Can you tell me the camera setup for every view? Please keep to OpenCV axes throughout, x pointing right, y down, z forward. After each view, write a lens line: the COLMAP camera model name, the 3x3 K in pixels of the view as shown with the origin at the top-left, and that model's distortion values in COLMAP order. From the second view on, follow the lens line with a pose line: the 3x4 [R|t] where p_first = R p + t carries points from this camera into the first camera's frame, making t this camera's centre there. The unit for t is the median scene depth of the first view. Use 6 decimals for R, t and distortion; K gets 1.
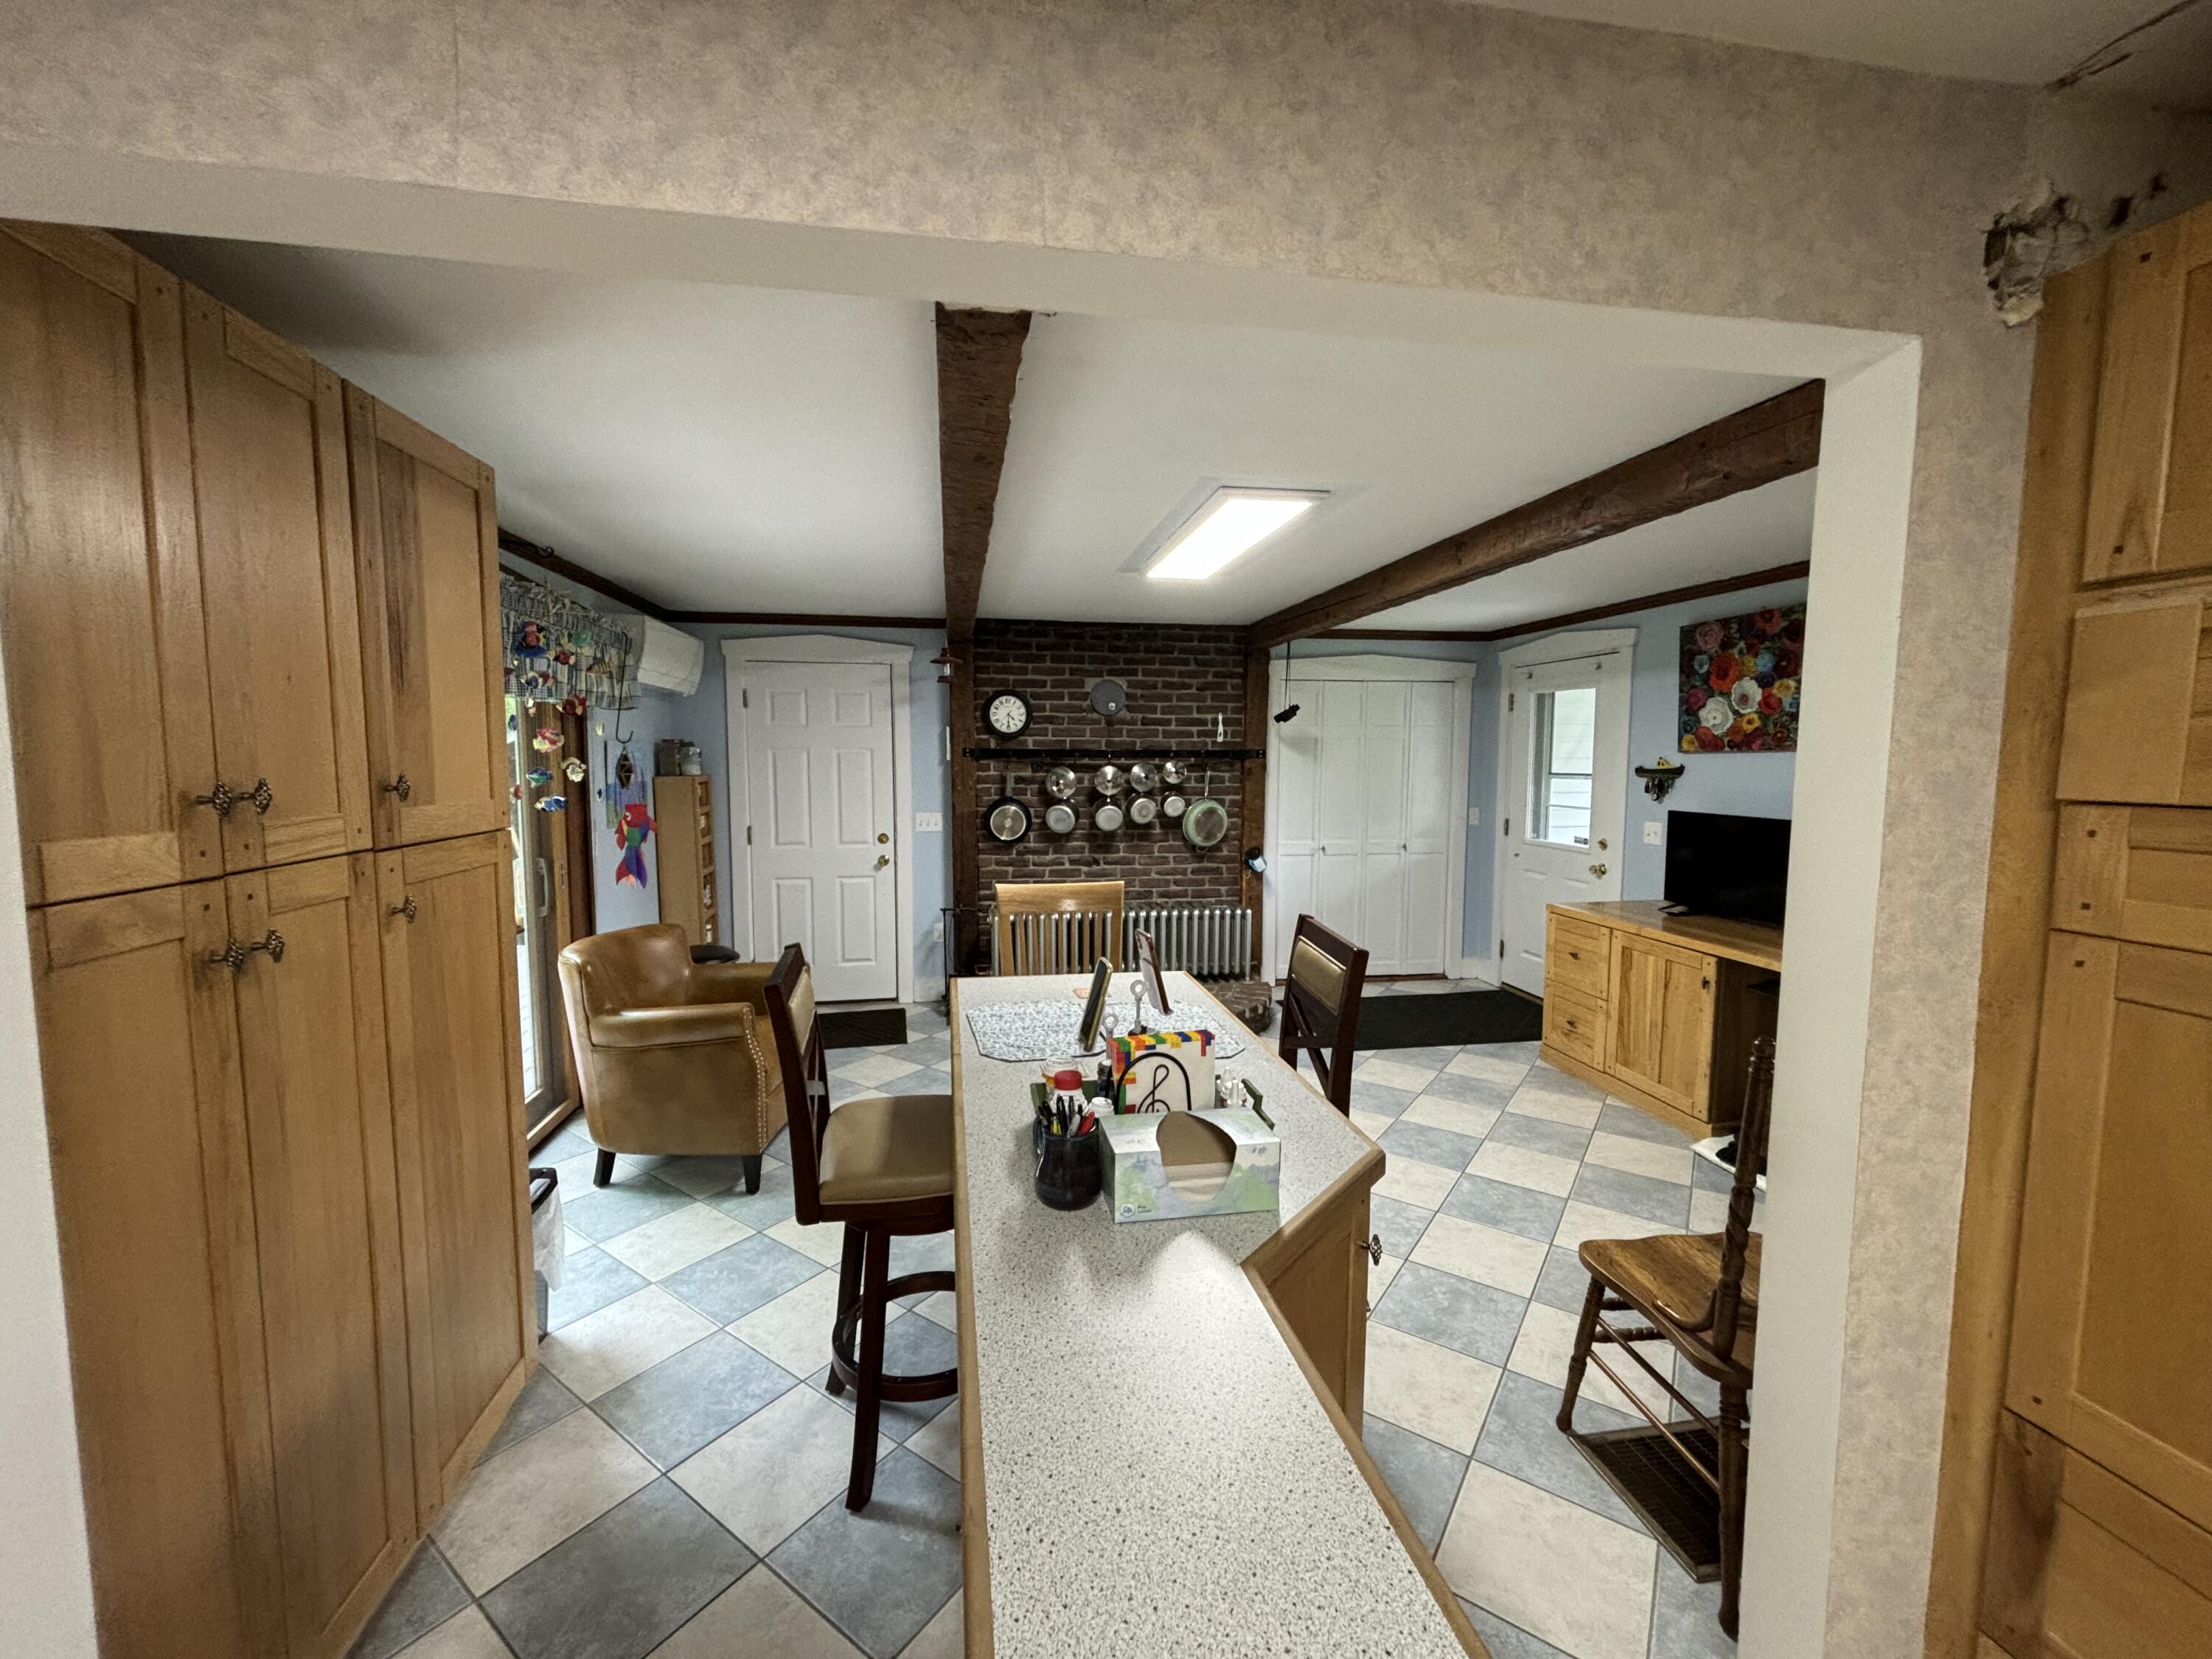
lens RADIAL K [[878.8, 0, 1103.4], [0, 878.8, 828.2], [0, 0, 1]] dist [-0.007388, -0.000225]
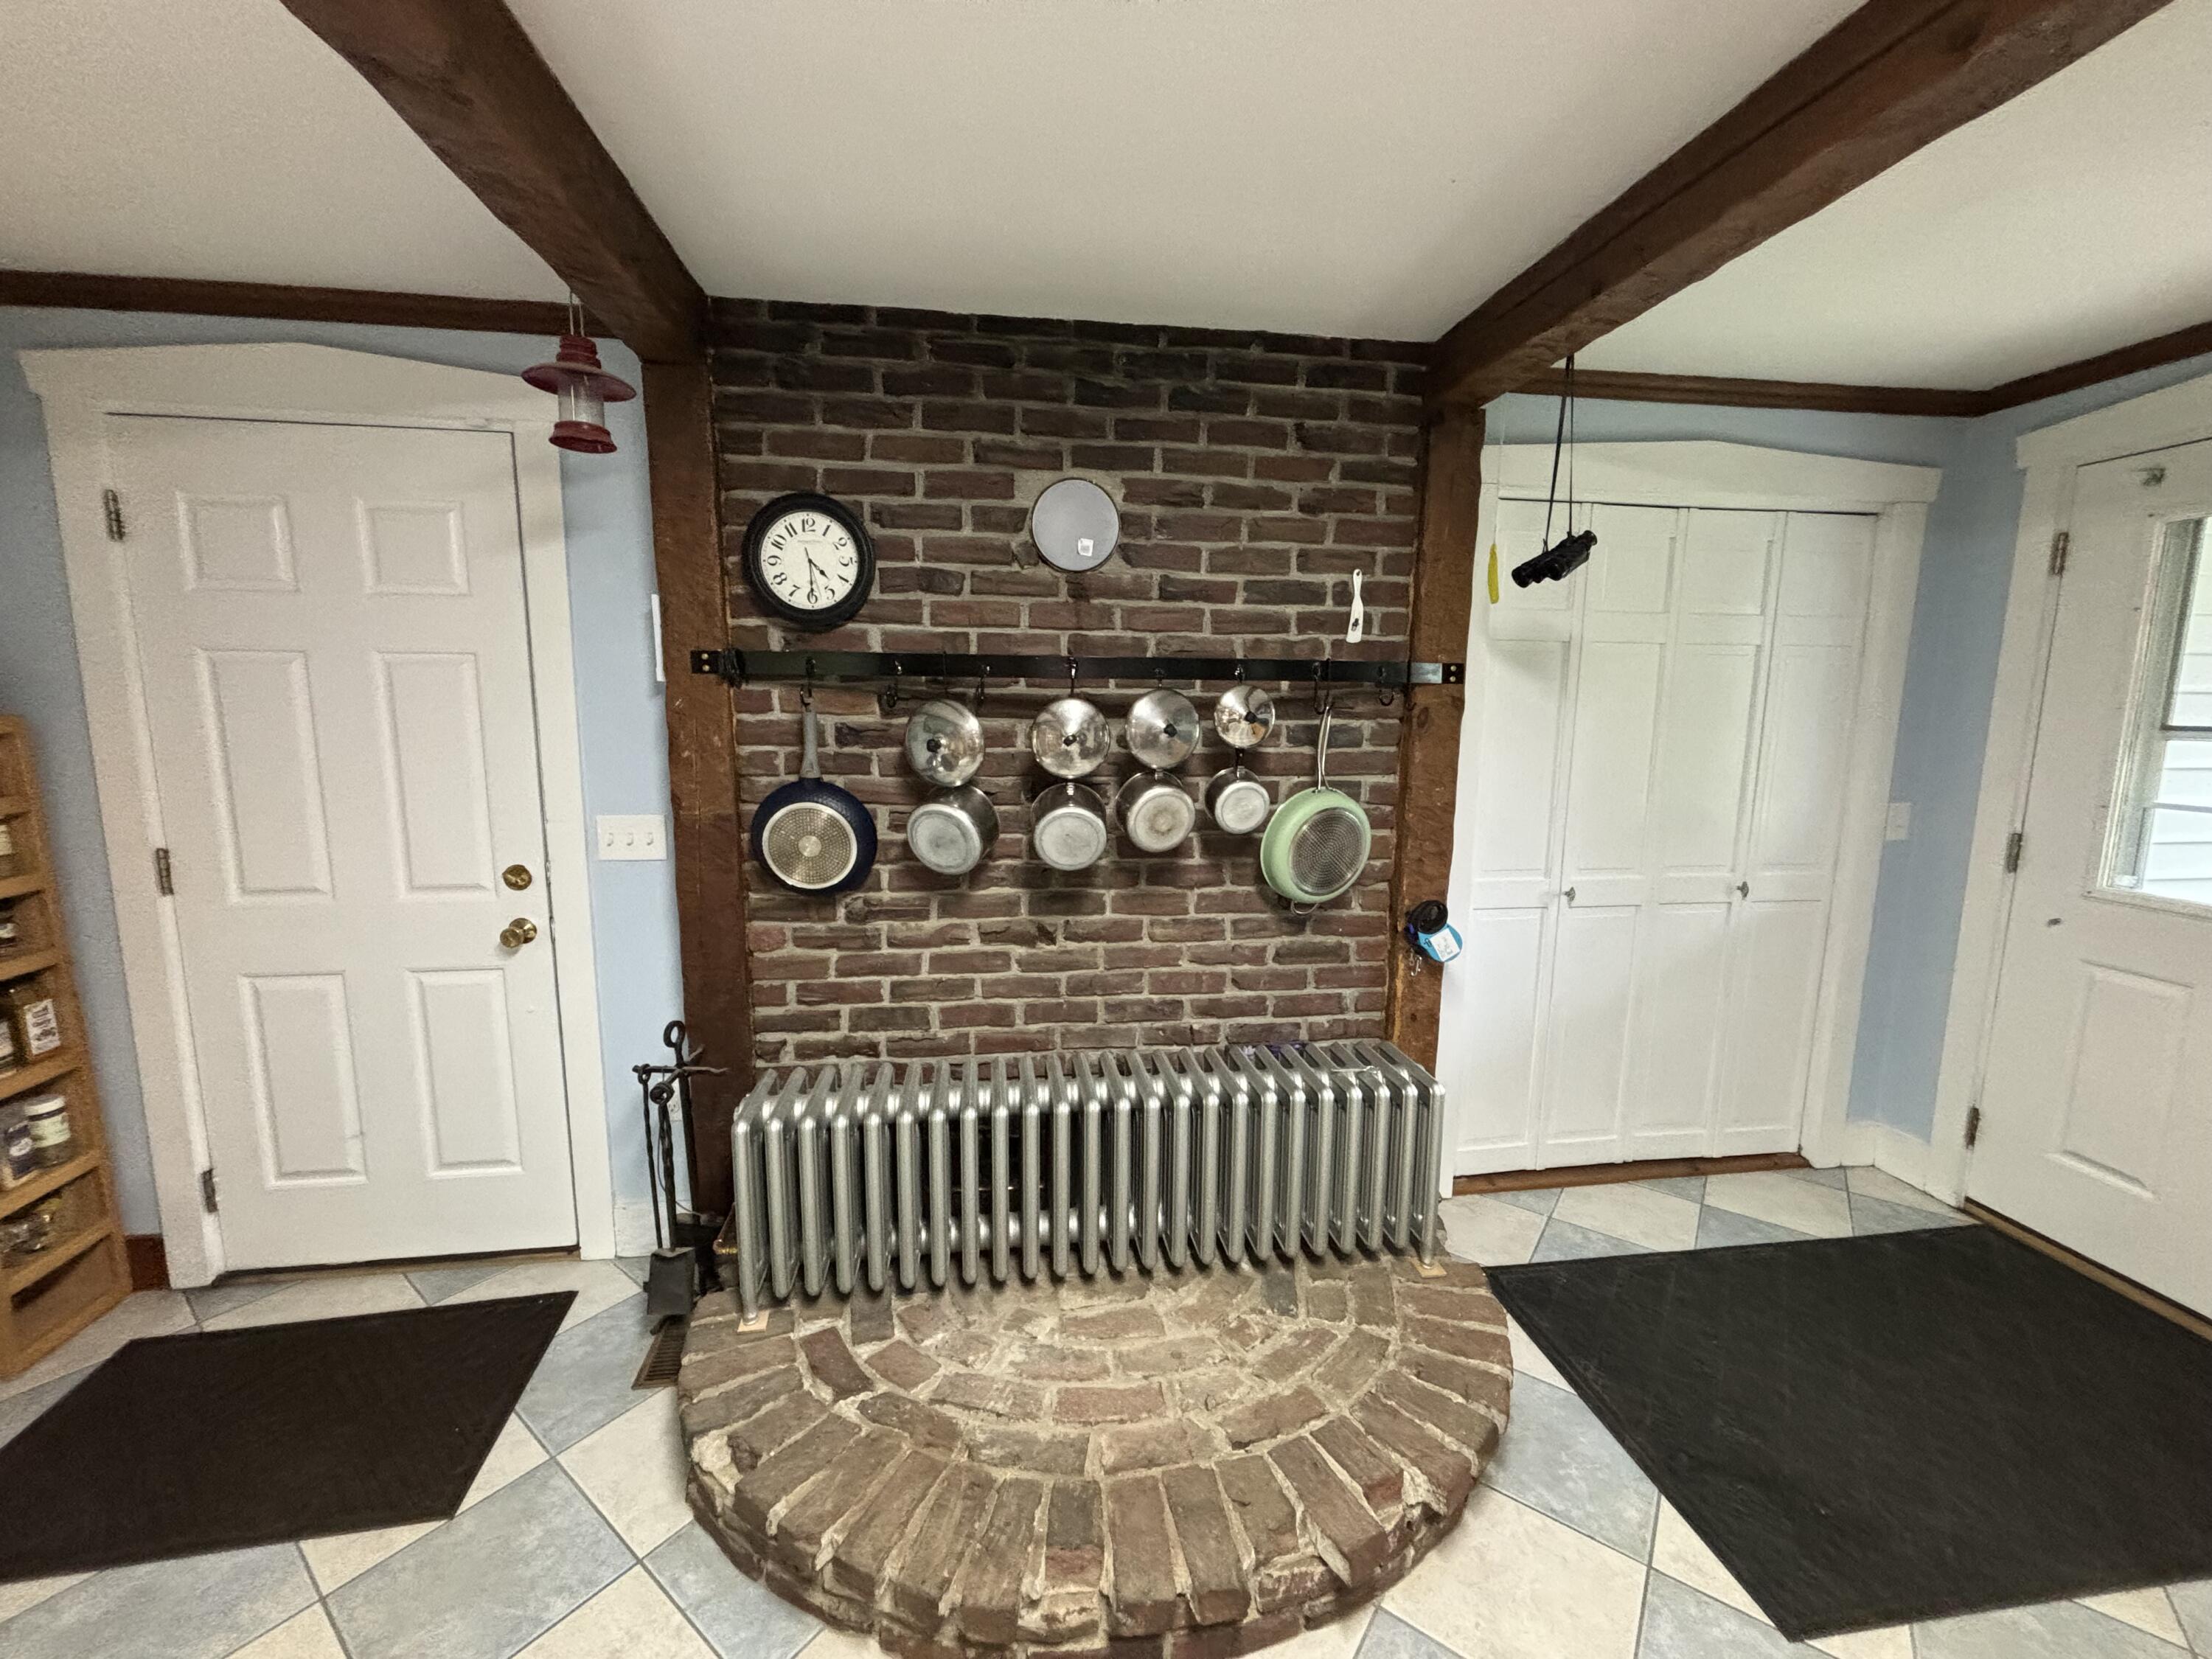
lens RADIAL K [[878.8, 0, 1101.1], [0, 878.8, 828.1], [0, 0, 1]] dist [-0.007388, -0.000225]
pose [[0.999481, 0.010286, -0.030522, 0.030128], [-0.008419, 0.998122, 0.060678, -0.037503], [0.031089, -0.060389, 0.997691, 0.601505]]
